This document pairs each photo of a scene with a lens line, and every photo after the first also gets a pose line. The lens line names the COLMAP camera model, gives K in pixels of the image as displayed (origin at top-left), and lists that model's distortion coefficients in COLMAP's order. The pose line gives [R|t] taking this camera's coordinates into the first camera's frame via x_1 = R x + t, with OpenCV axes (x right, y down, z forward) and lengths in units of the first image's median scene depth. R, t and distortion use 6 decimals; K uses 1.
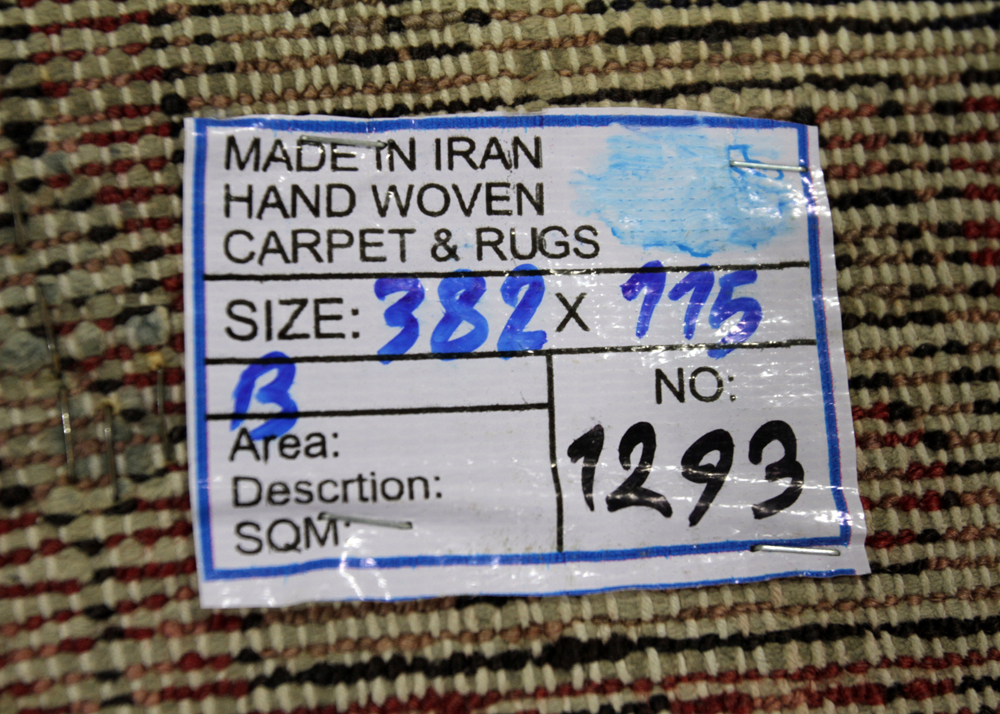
lens RADIAL K [[1646.2, 0, 500.0], [0, 1646.2, 357.0], [0, 0, 1]] dist [-0.005308, -0.017464]
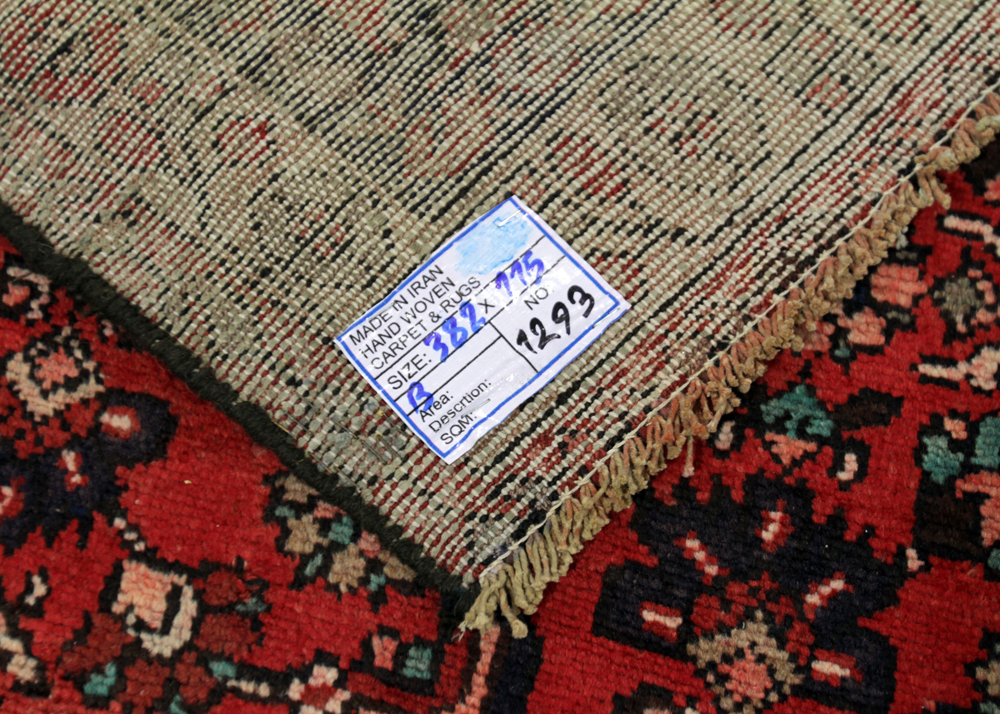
lens RADIAL K [[1646.2, 0, 500.0], [0, 1646.2, 357.0], [0, 0, 1]] dist [-0.005308, -0.017464]
pose [[0.763174, -0.645873, 0.020320, -0.049420], [0.643247, 0.756320, -0.119218, 0.377630], [0.061631, 0.104055, 0.992660, -1.690751]]
